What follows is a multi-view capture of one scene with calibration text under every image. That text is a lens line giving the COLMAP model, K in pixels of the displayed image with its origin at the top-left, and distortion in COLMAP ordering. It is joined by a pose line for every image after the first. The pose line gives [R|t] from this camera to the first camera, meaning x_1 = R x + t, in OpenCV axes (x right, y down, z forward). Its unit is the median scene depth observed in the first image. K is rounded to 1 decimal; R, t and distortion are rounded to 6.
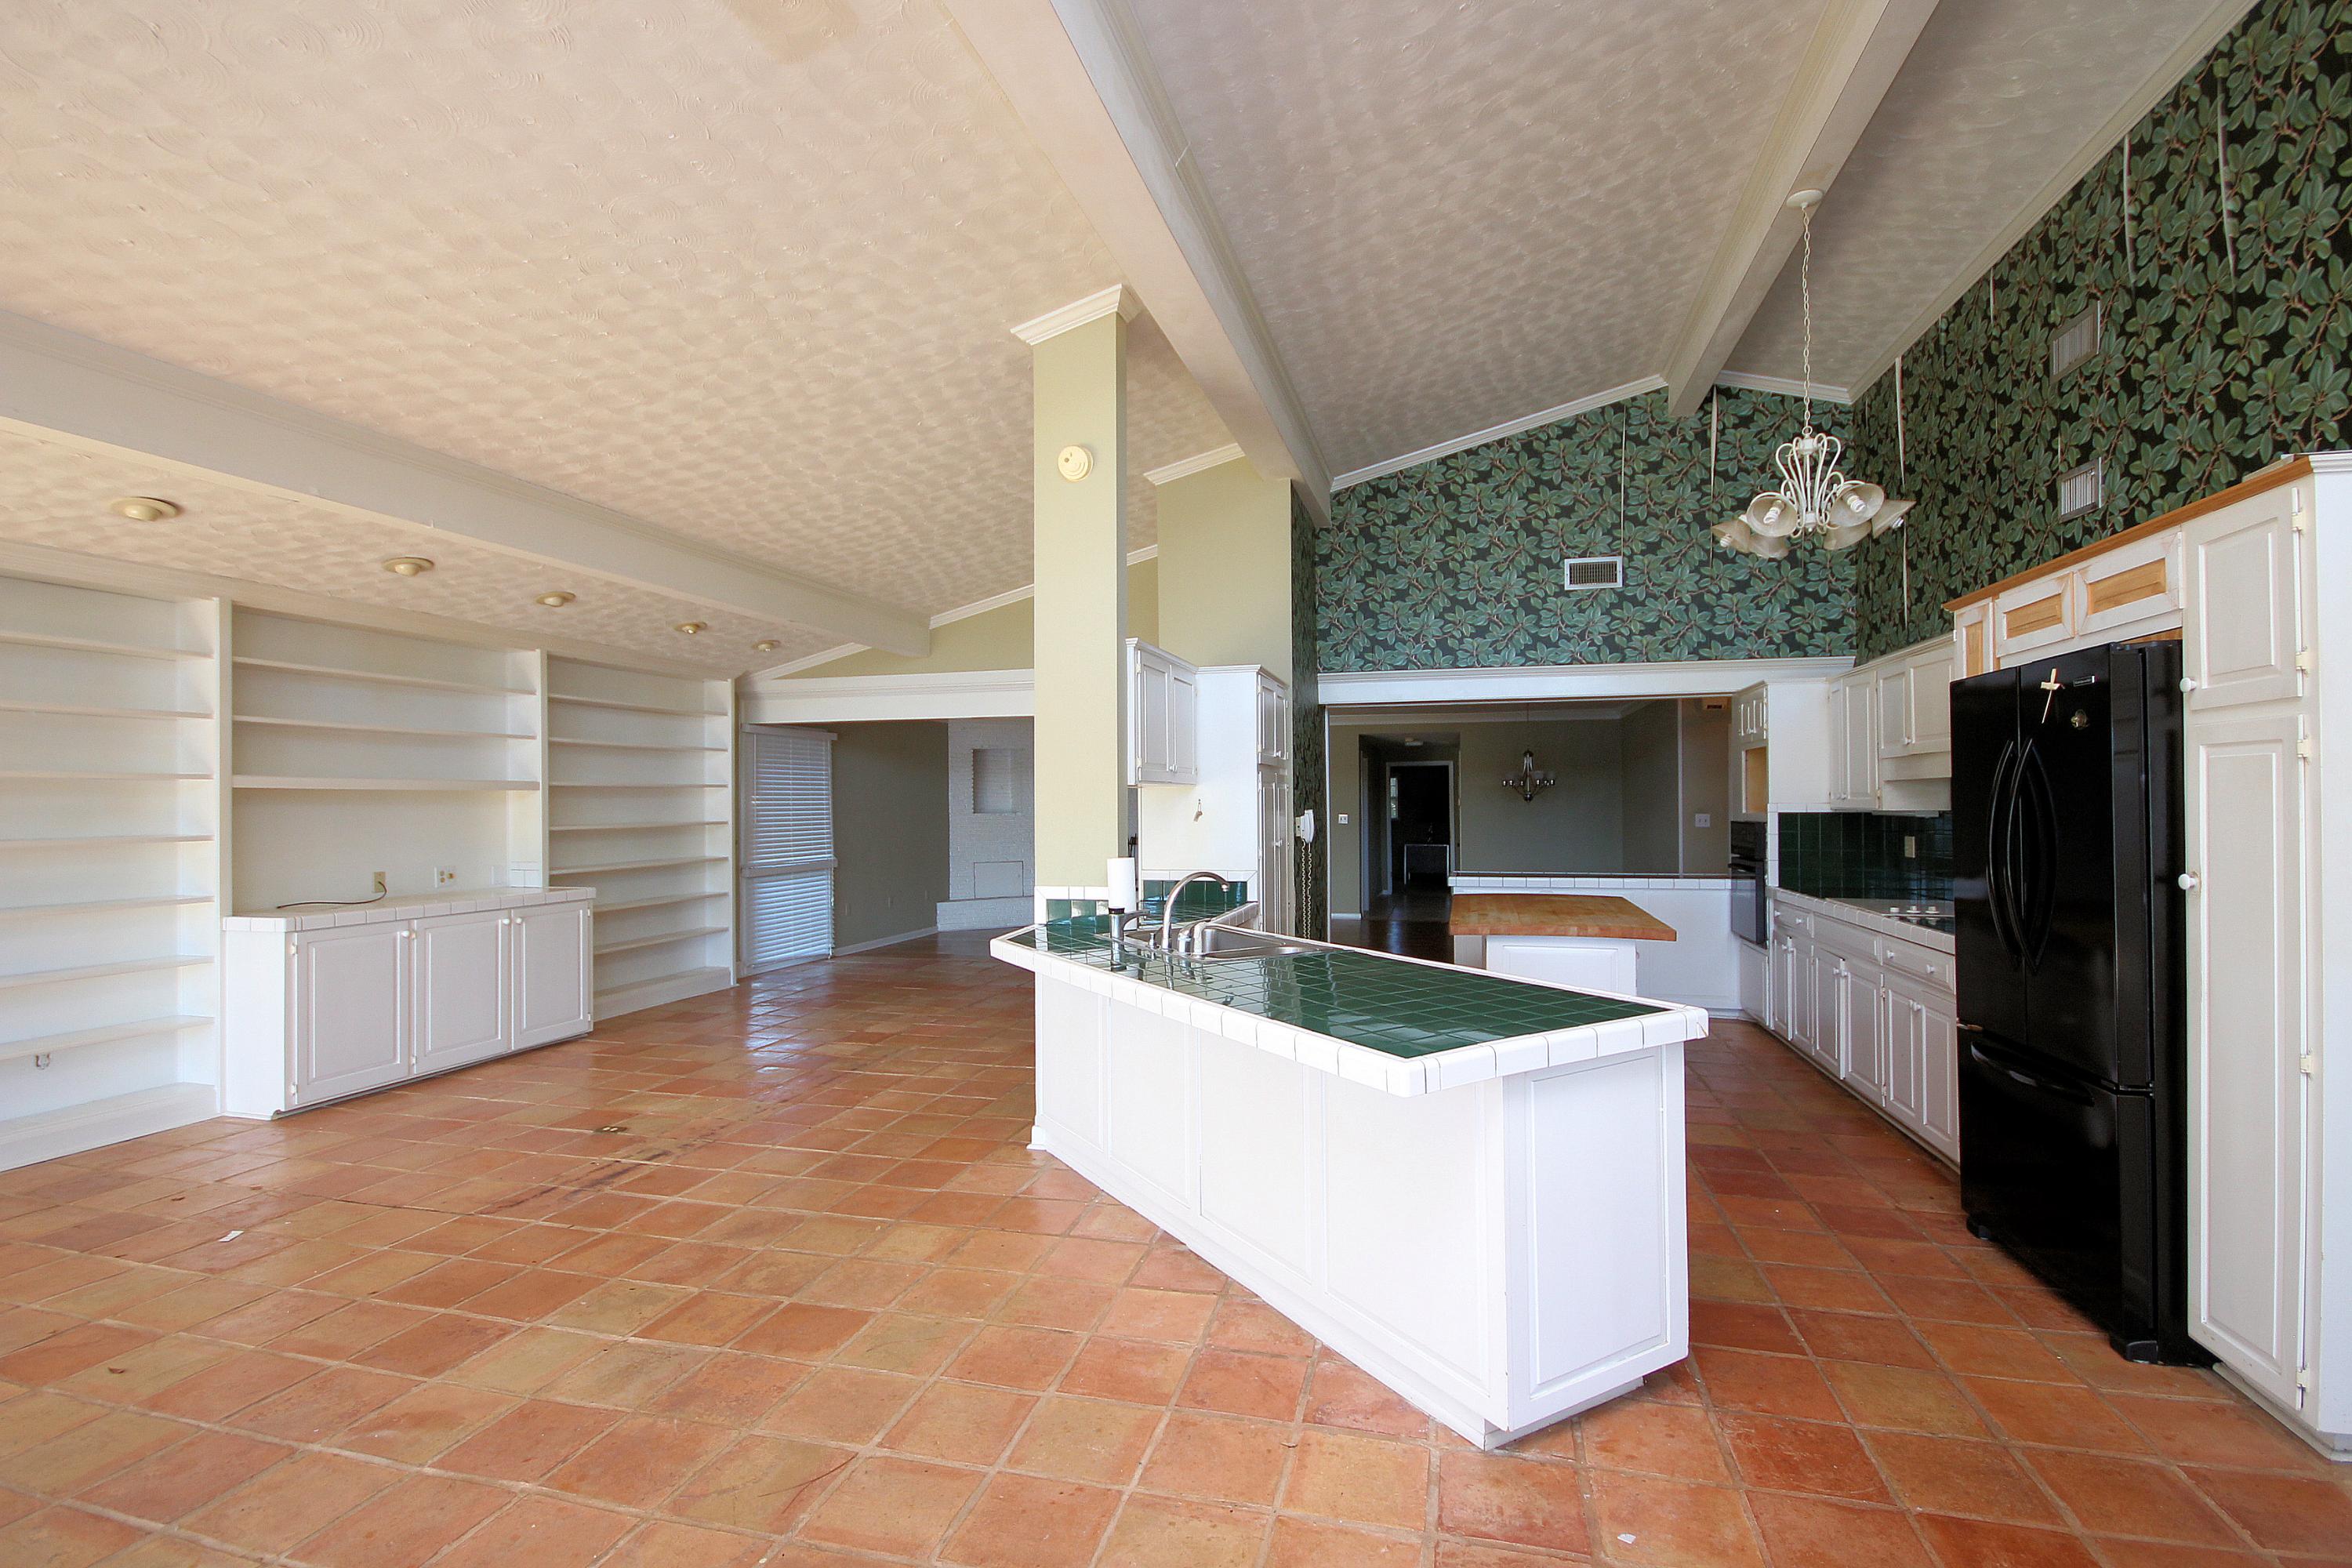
lens RADIAL K [[1090.0, 0, 1173.3], [0, 1090.0, 787.8], [0, 0, 1]] dist [0.003177, 0.000001]
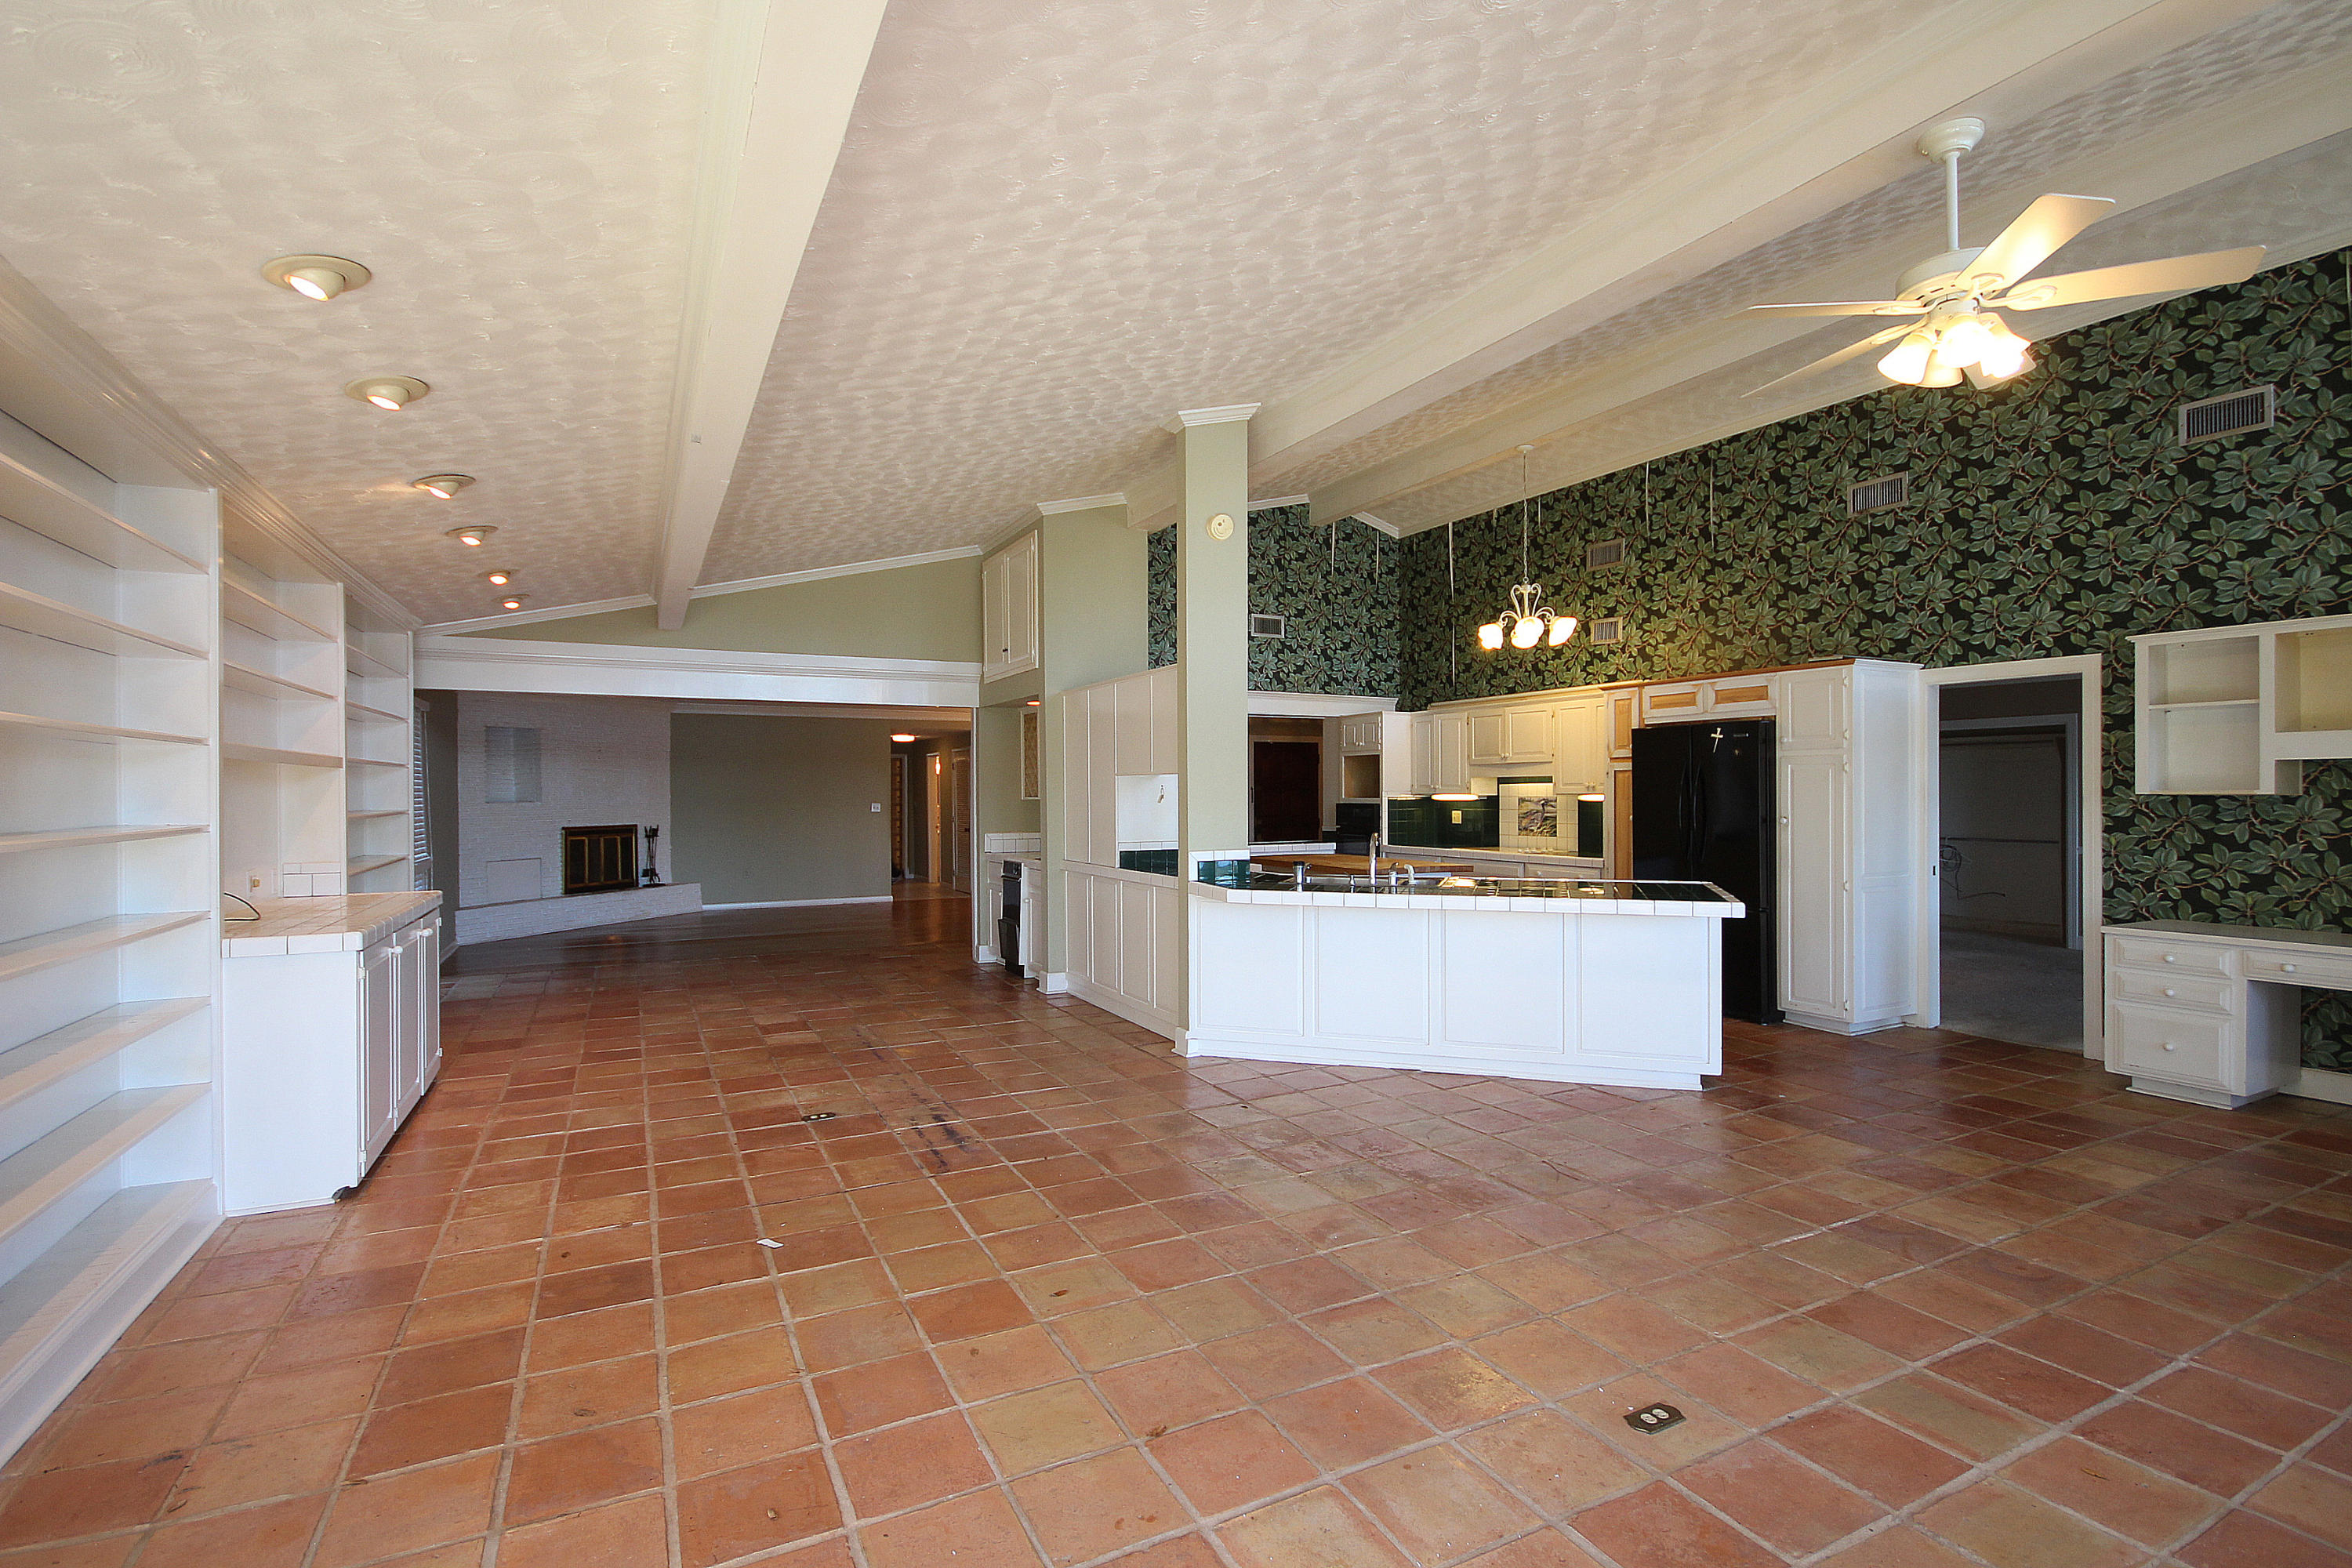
lens RADIAL K [[1092.2, 0, 1179.4], [0, 1092.2, 790.4], [0, 0, 1]] dist [0.001561, 0.000454]
pose [[0.739669, 0.004114, 0.672958, -0.658913], [-0.010219, 0.999935, 0.005119, 0.007703], [-0.672893, -0.010664, 0.739663, 0.040563]]
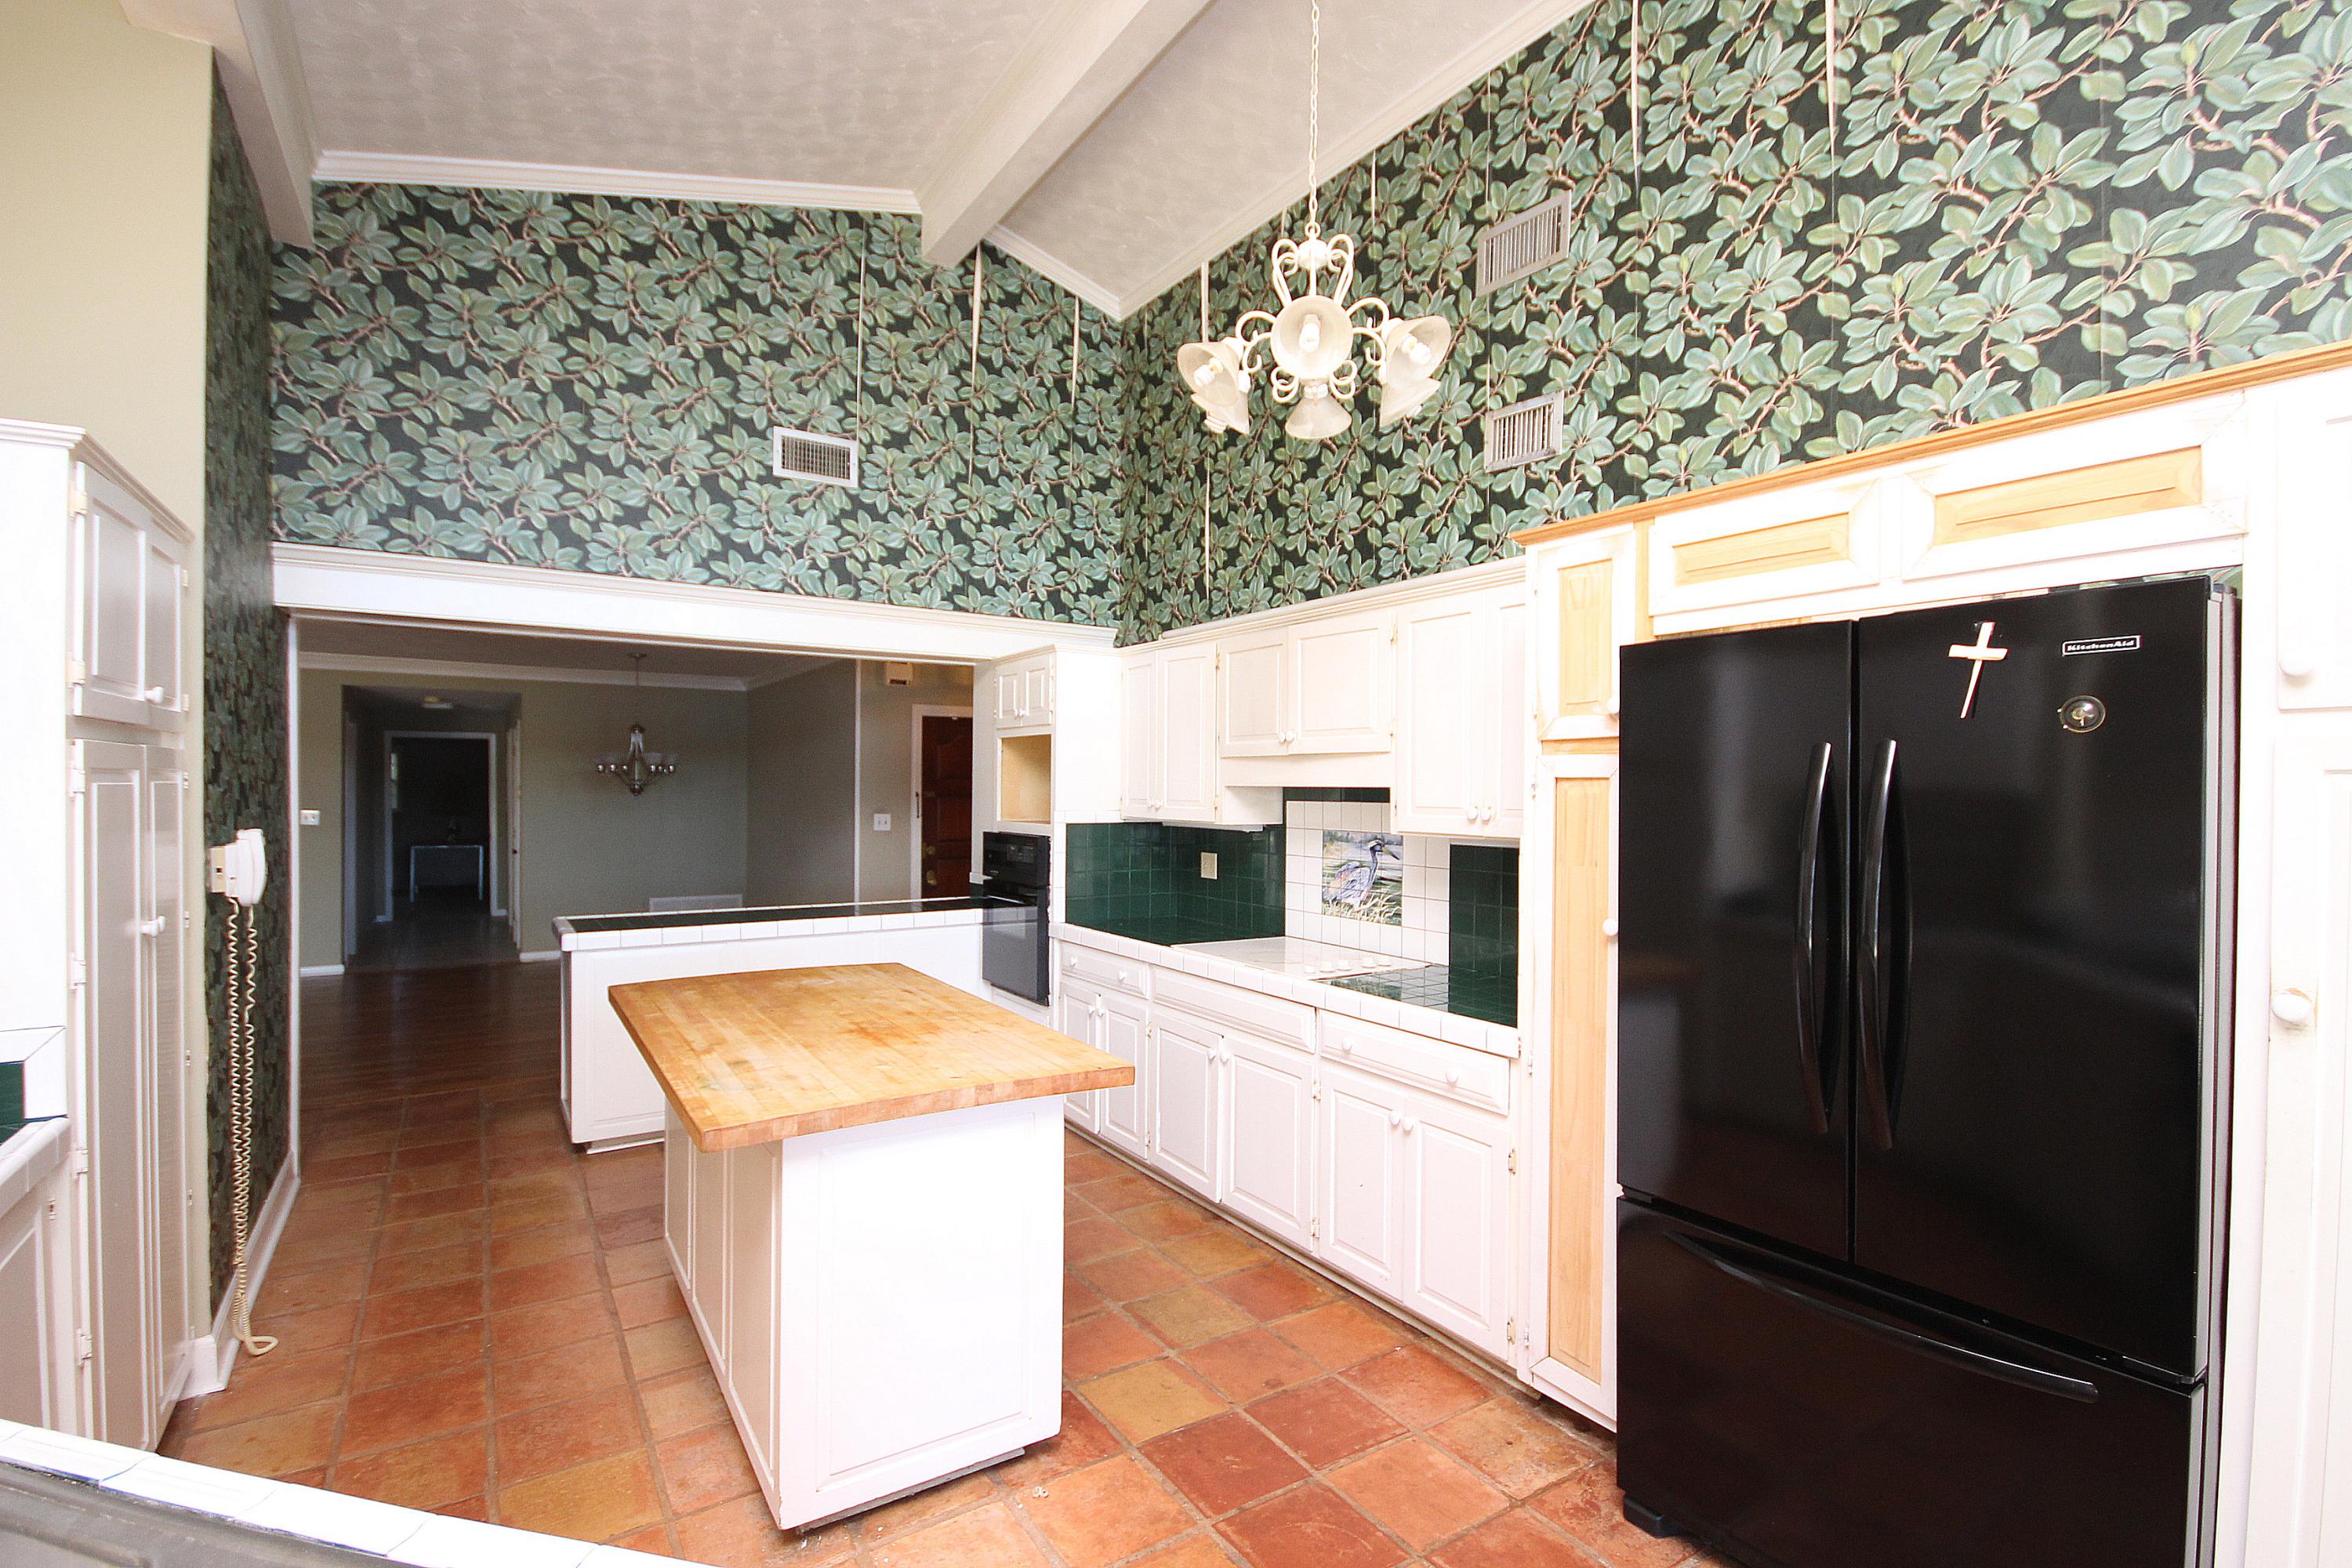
lens RADIAL K [[1079.2, 0, 1176.8], [0, 1079.2, 791.6], [0, 0, 1]] dist [0.004506, -0.005706]
pose [[0.665534, 0.005740, 0.746345, 0.045775], [-0.021401, 0.999706, 0.011396, -0.008017], [-0.746061, -0.023557, 0.665461, 0.411697]]
